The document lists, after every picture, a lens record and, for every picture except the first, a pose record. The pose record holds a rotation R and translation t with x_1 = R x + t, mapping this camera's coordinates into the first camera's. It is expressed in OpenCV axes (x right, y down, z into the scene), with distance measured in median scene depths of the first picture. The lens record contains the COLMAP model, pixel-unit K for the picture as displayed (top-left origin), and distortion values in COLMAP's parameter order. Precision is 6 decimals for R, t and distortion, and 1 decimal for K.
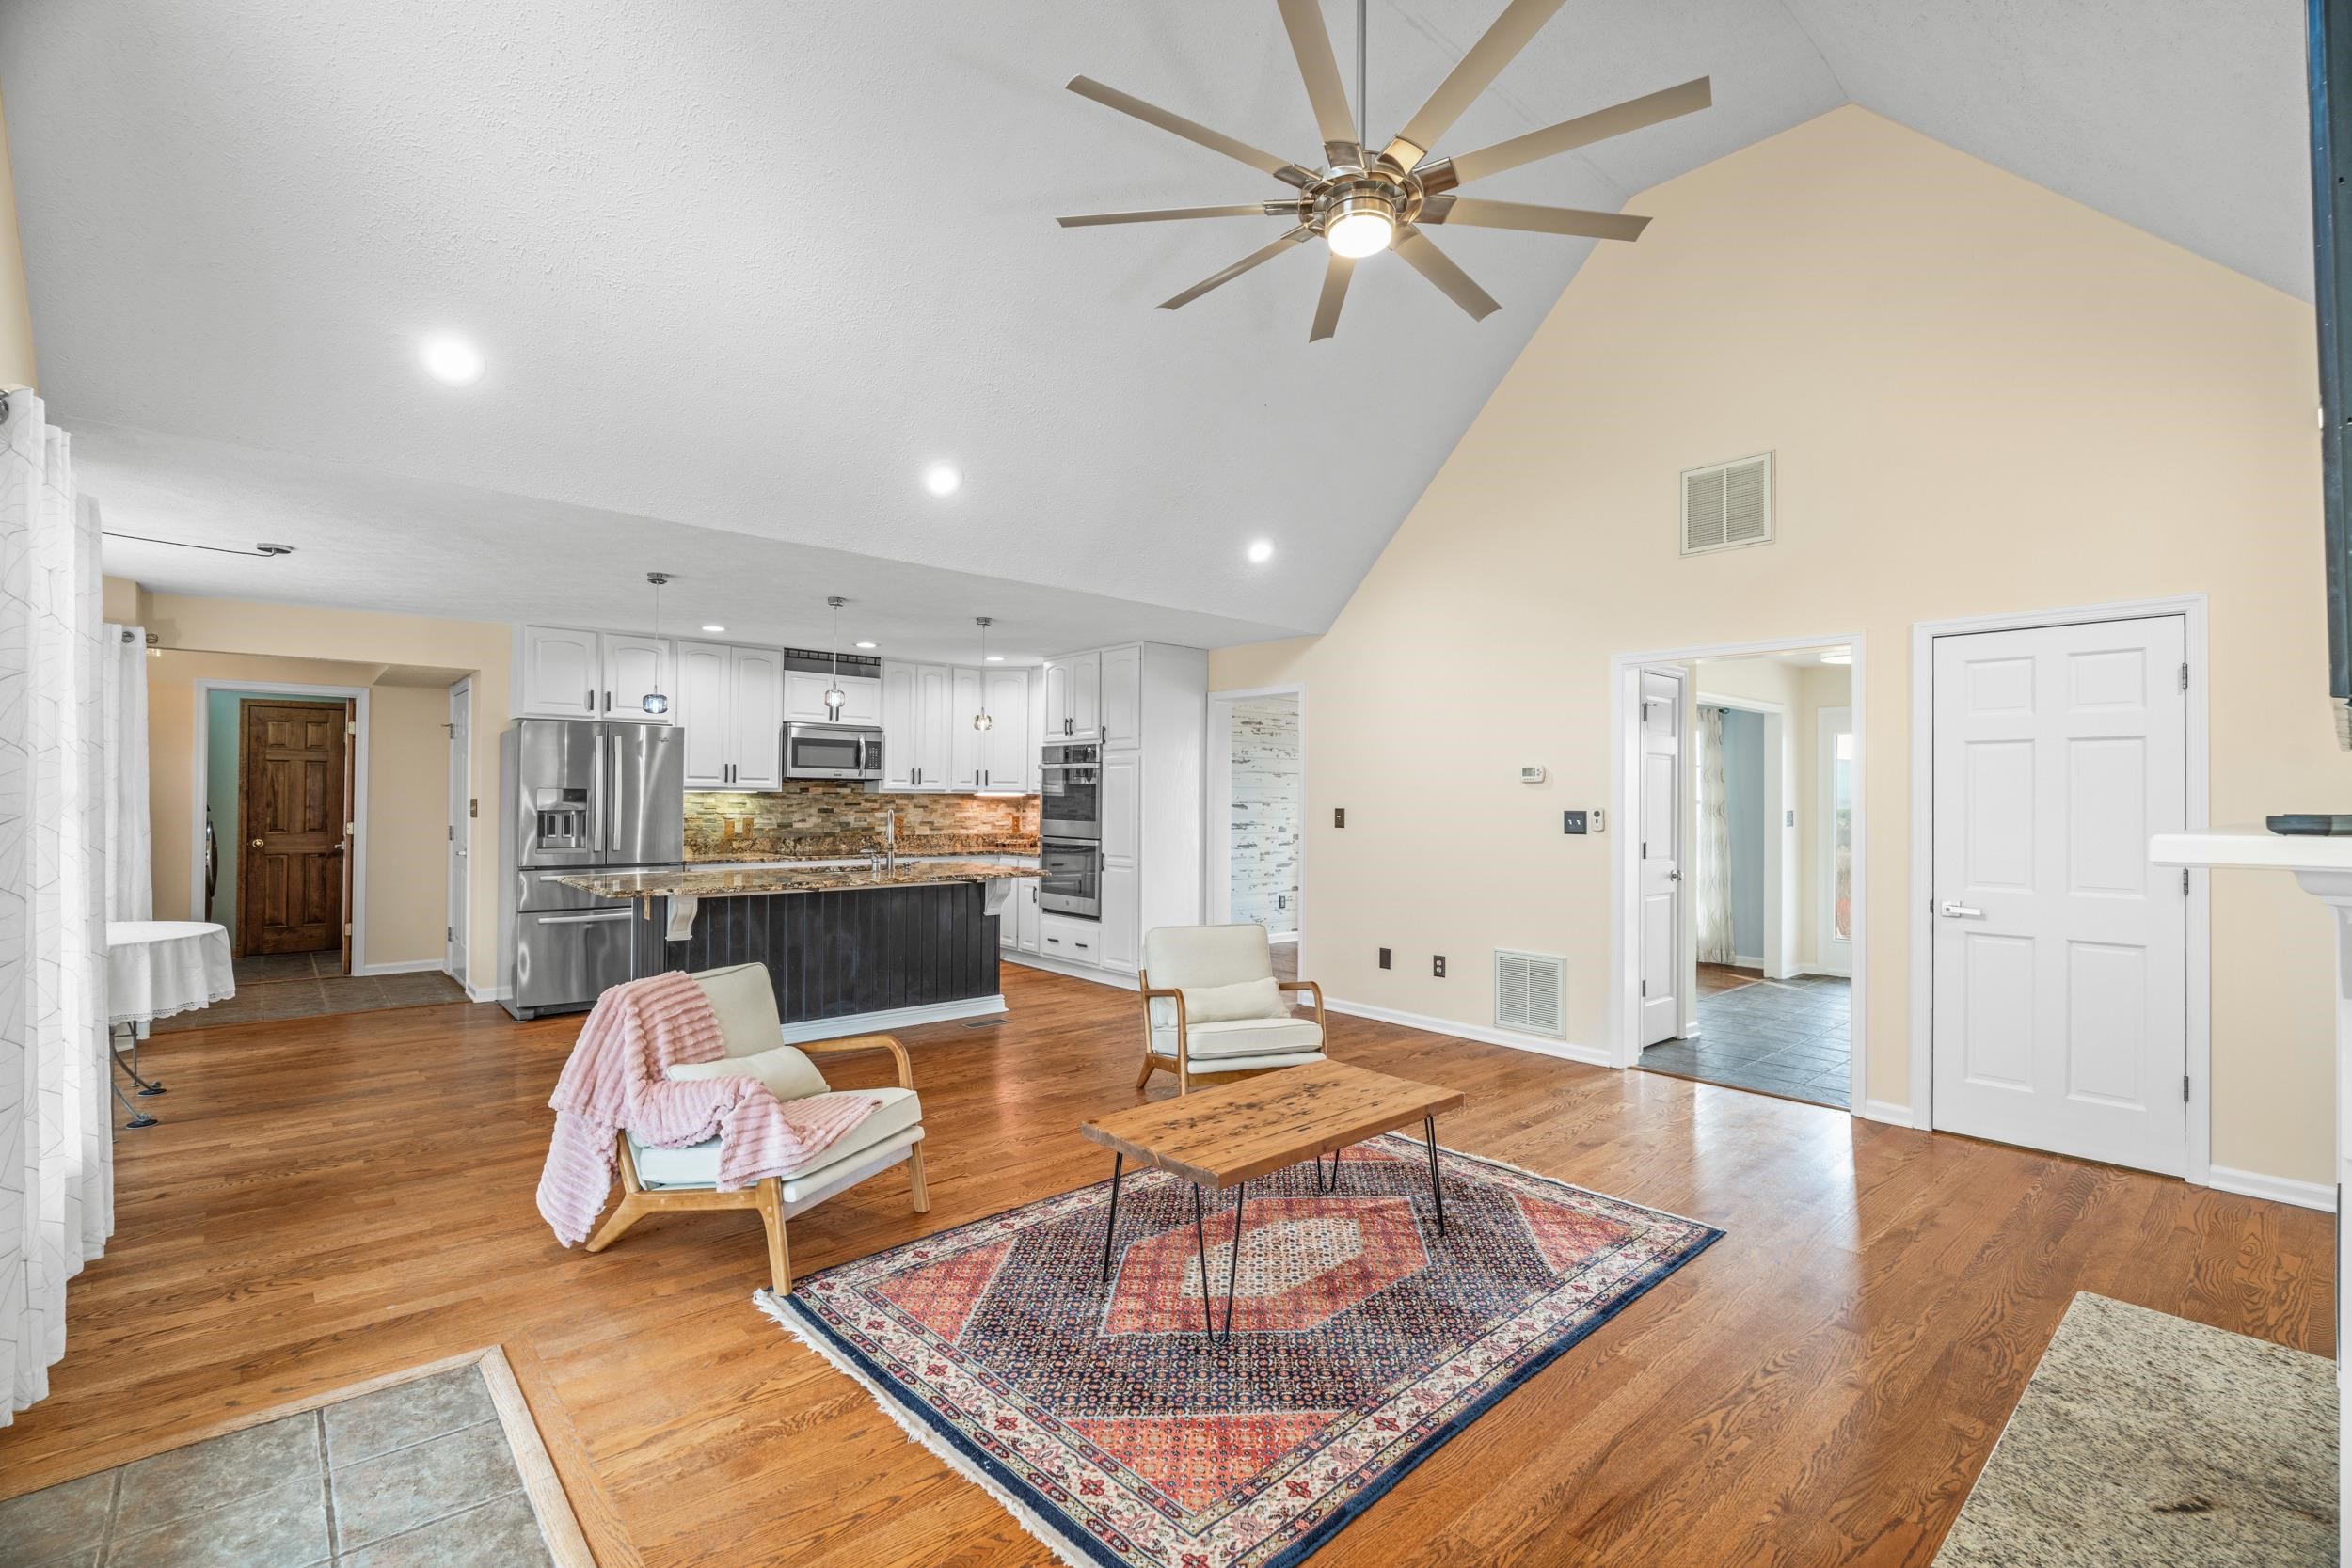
lens RADIAL K [[1036.1, 0, 1180.2], [0, 1036.1, 791.7], [0, 0, 1]] dist [-0.006550, 0.000101]
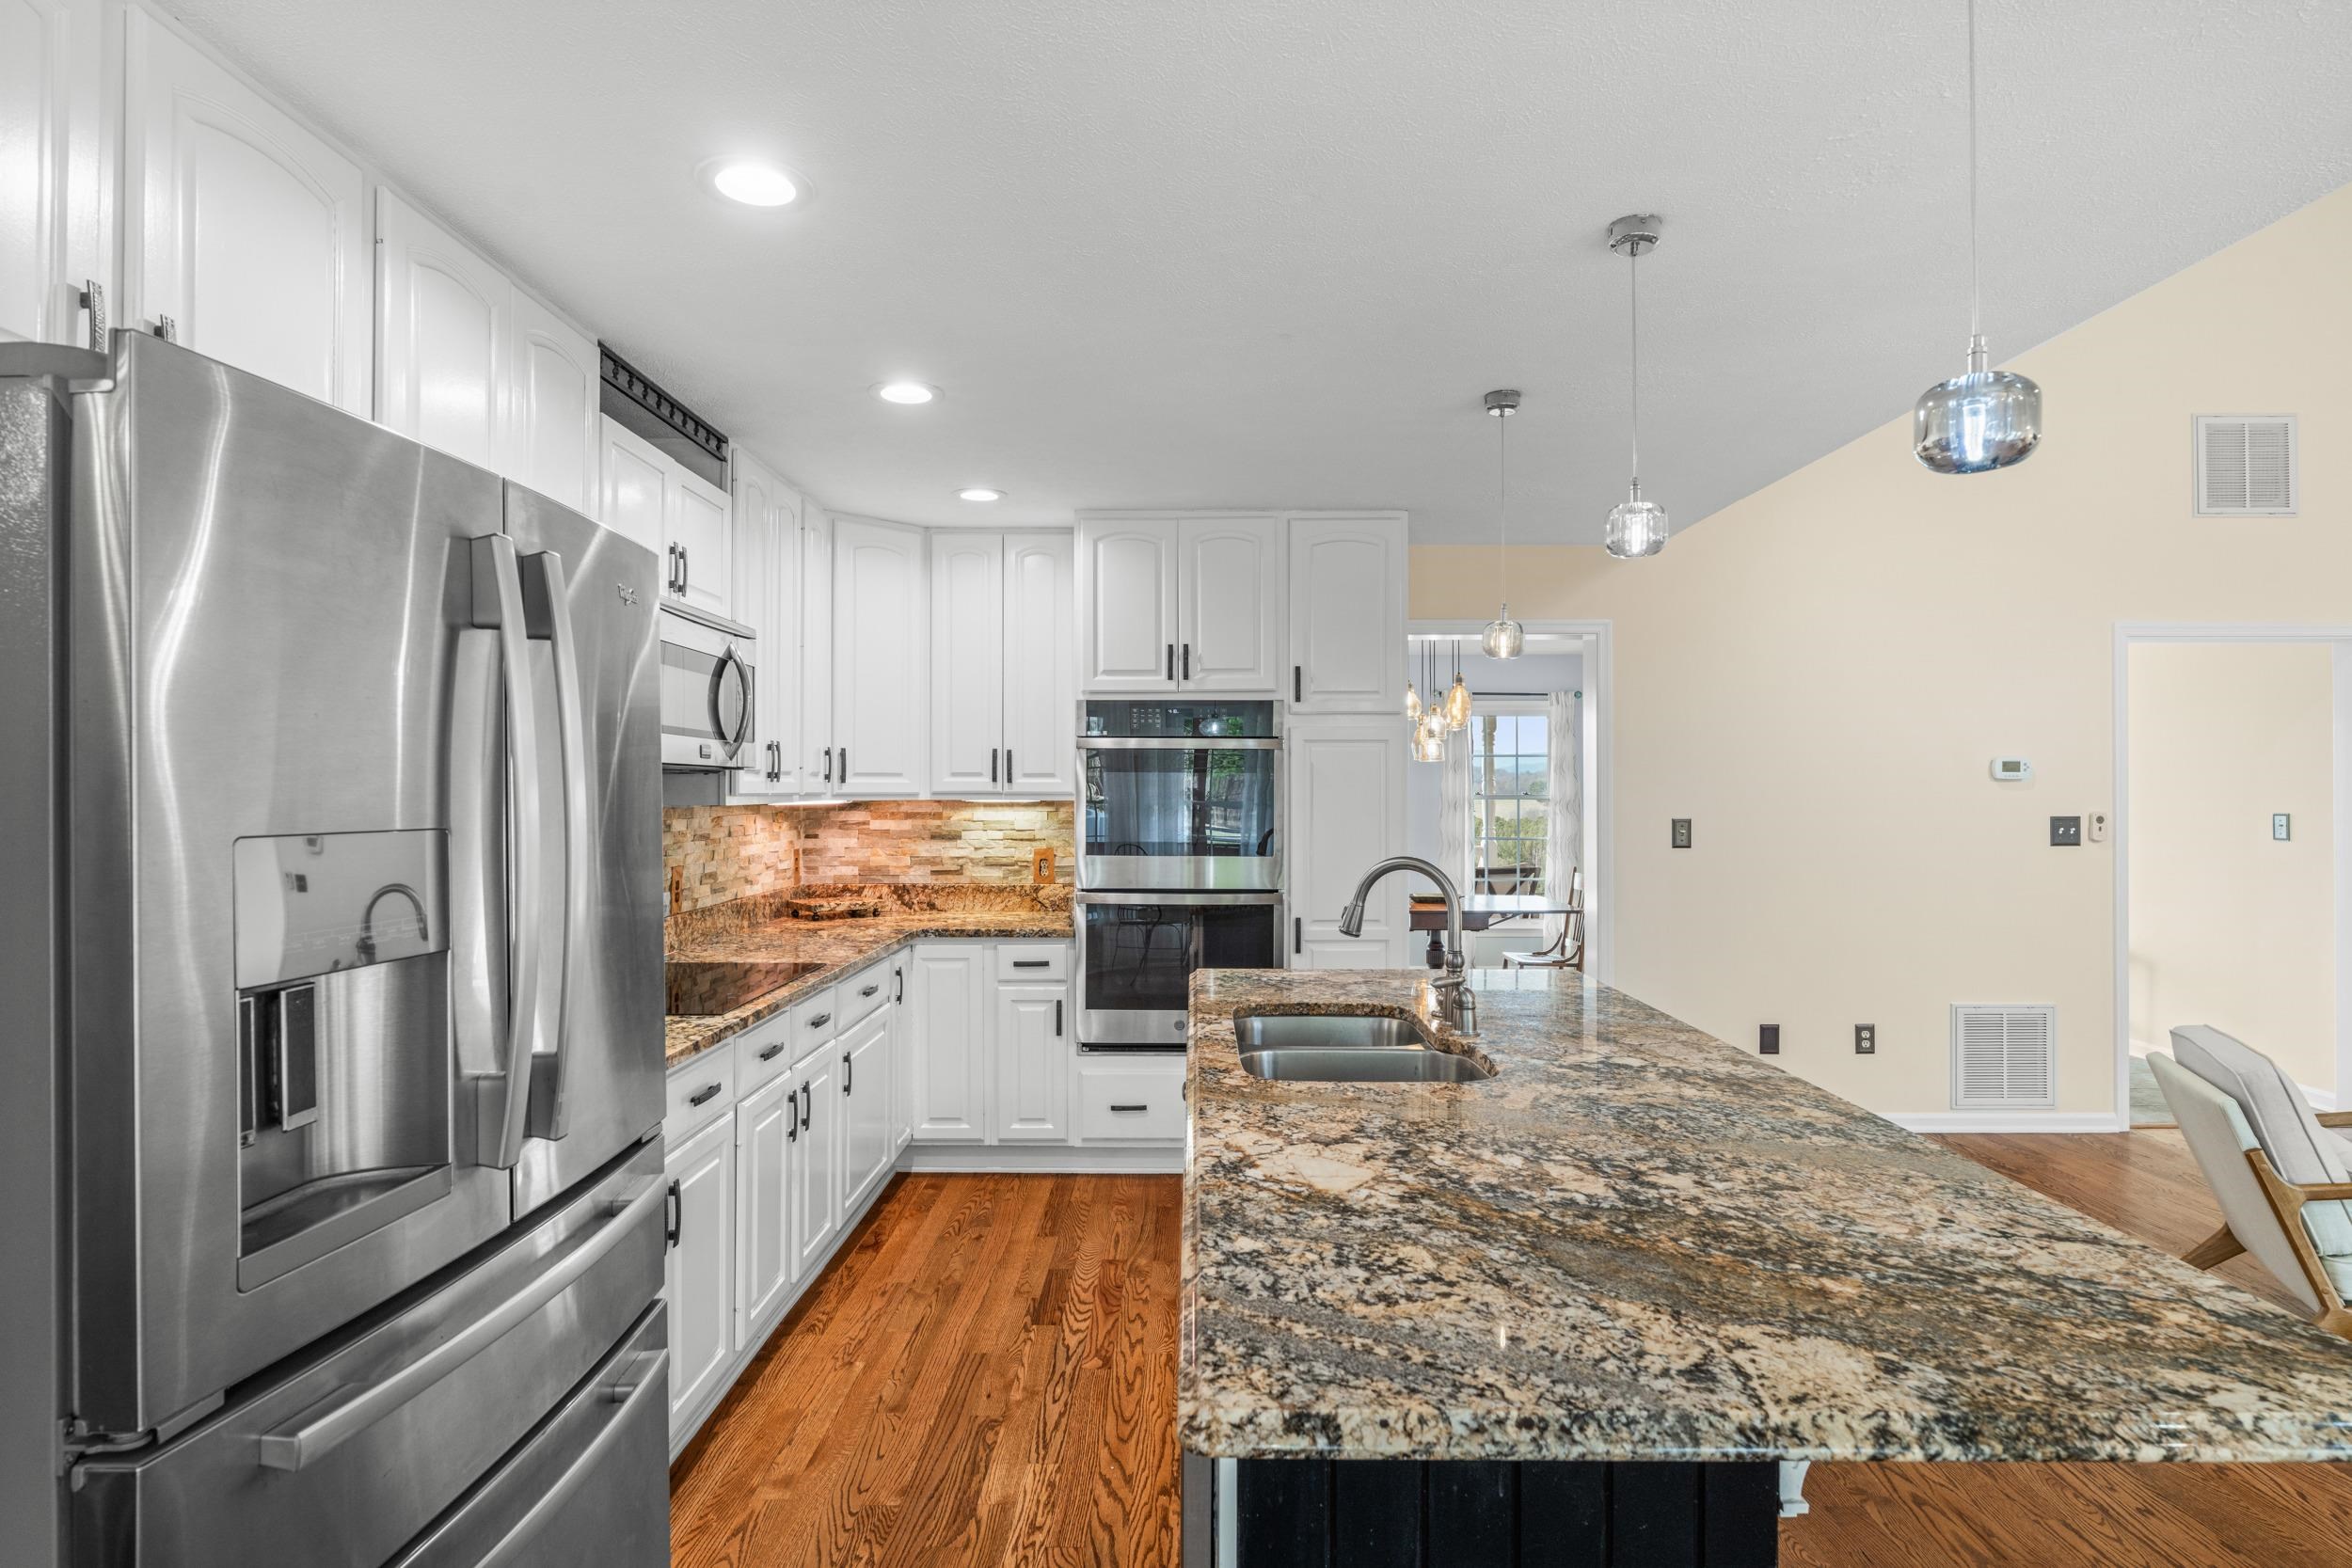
lens RADIAL K [[1195.0, 0, 1178.2], [0, 1195.0, 777.8], [0, 0, 1]] dist [-0.014525, 0.001556]
pose [[0.675123, -0.002700, 0.737700, -0.612305], [0.002324, 0.999996, 0.001532, -0.011170], [-0.737702, 0.000680, 0.675126, 0.736023]]
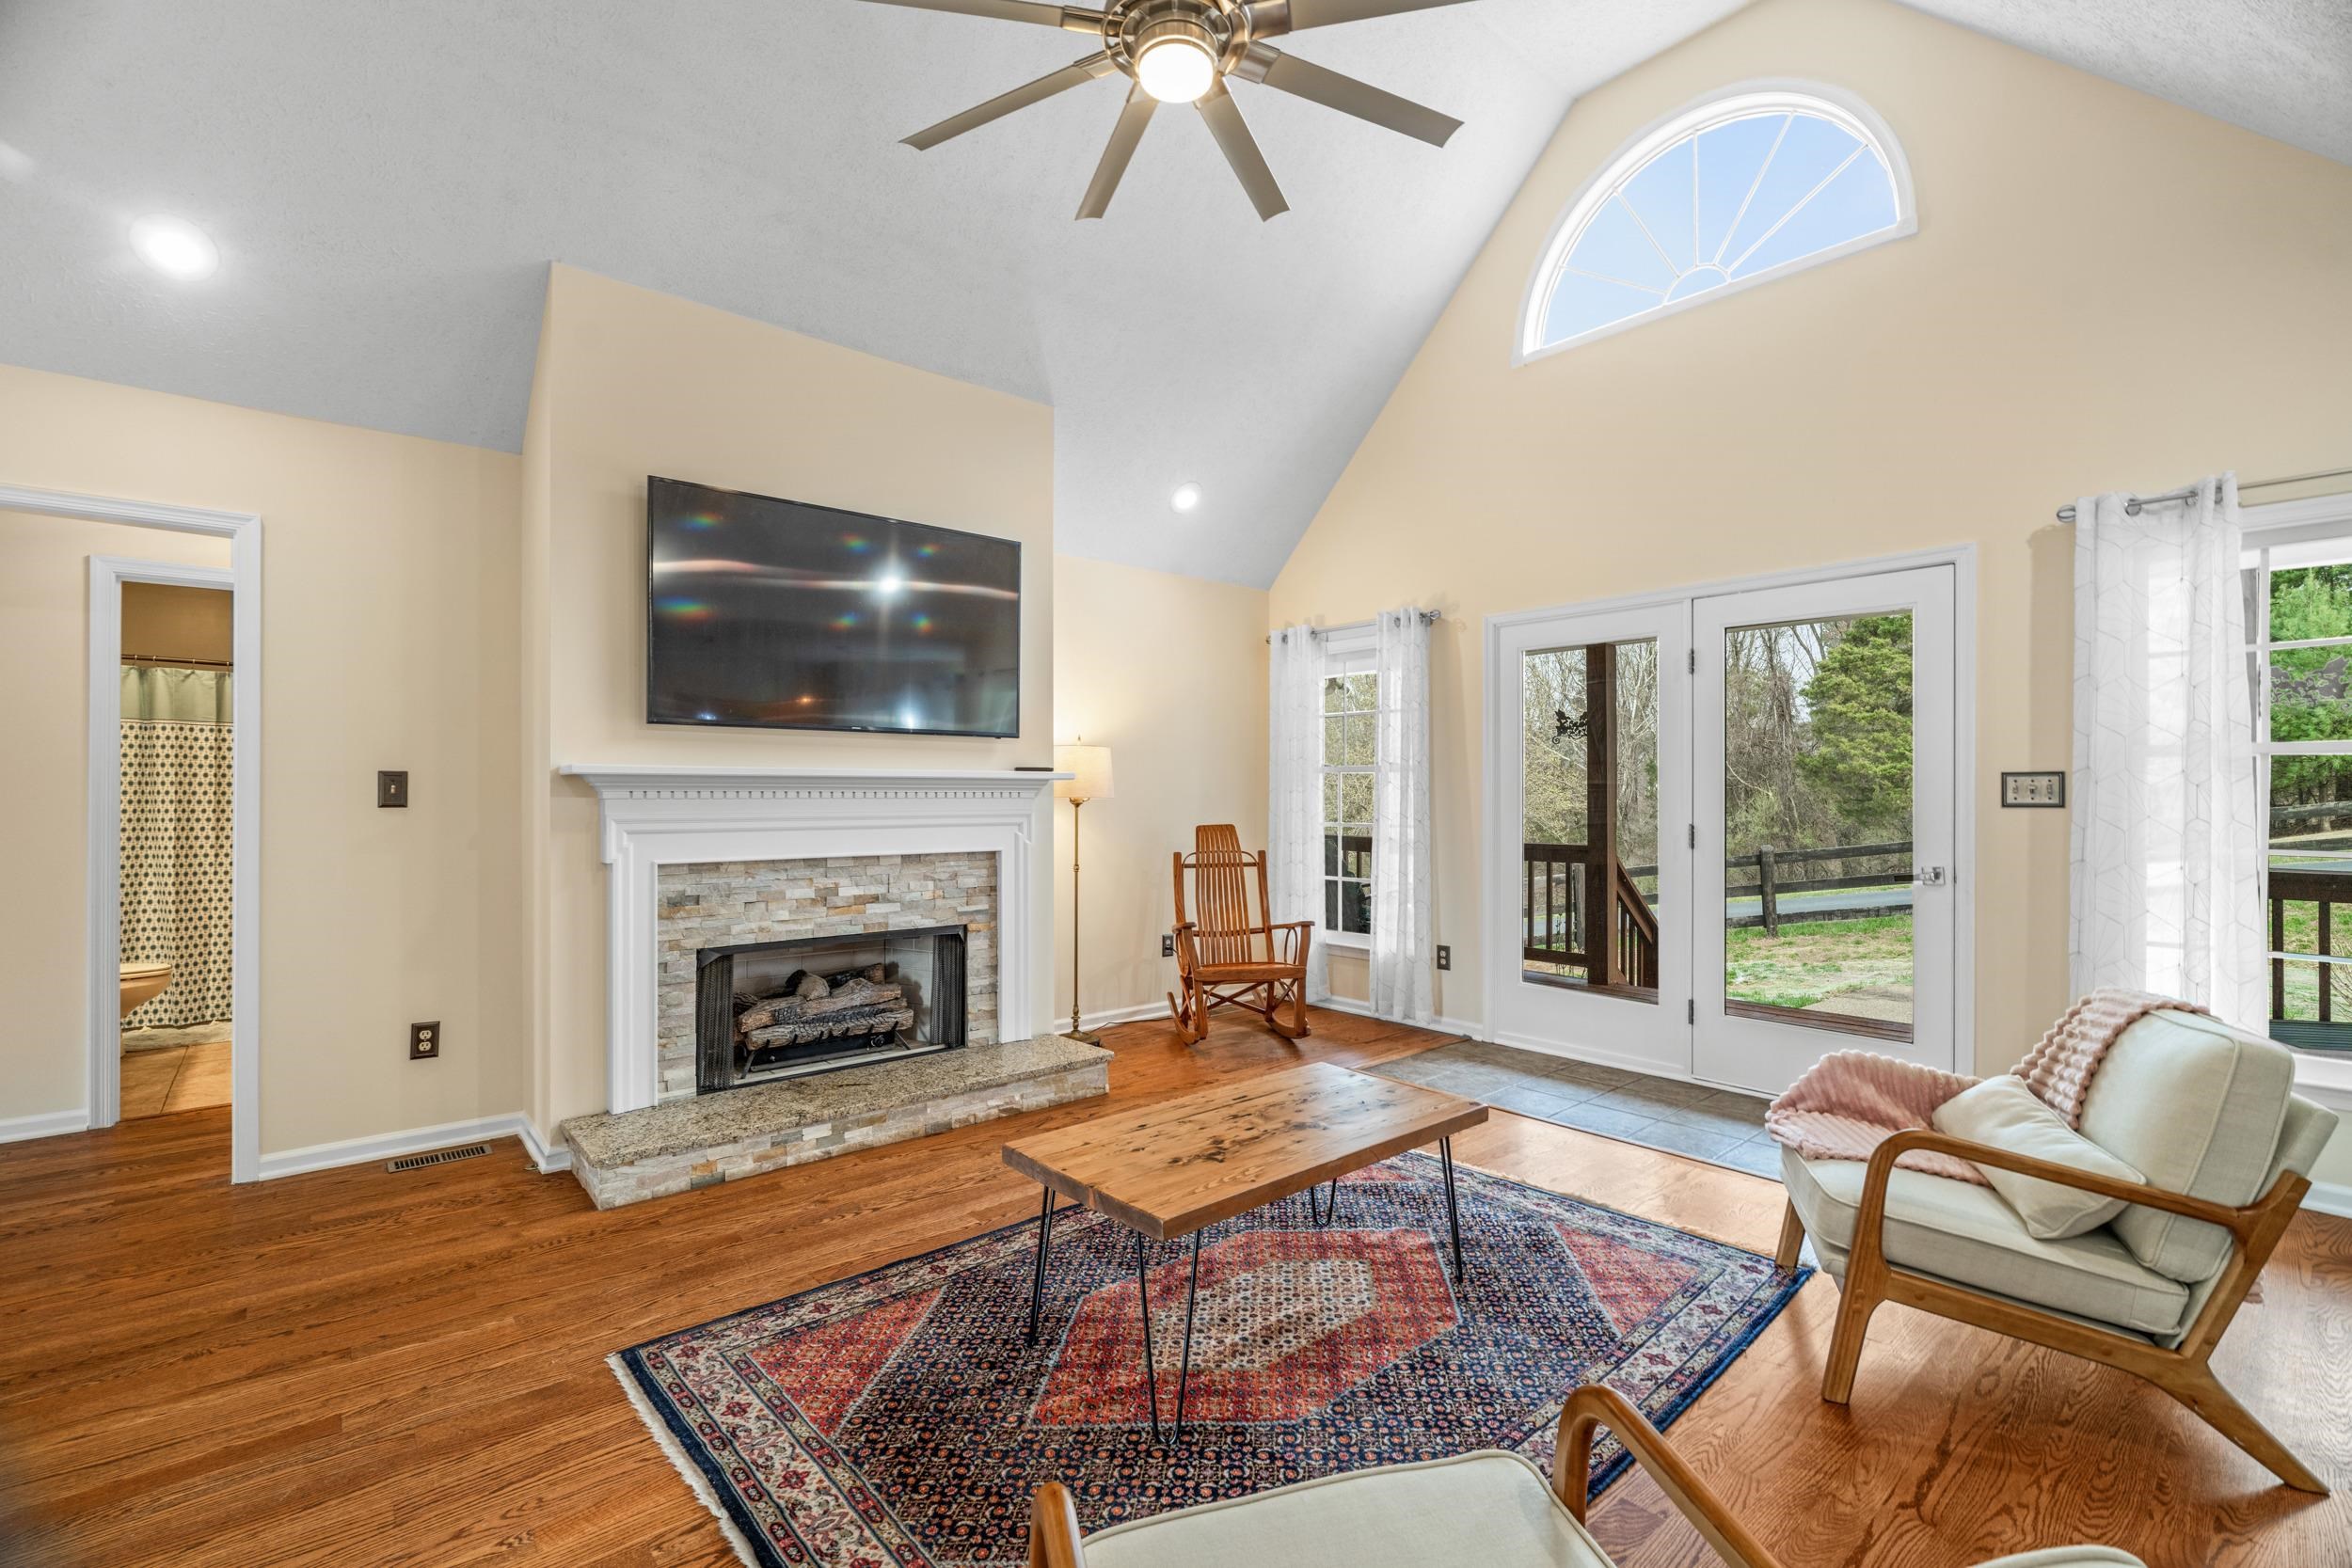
lens RADIAL K [[1036.1, 0, 1183.1], [0, 1036.1, 786.9], [0, 0, 1]] dist [-0.006550, 0.000101]
pose [[-0.999810, -0.008694, 0.017443, 0.067951], [-0.008965, 0.999839, -0.015523, 0.026663], [-0.017305, -0.015677, -0.999727, 0.834658]]
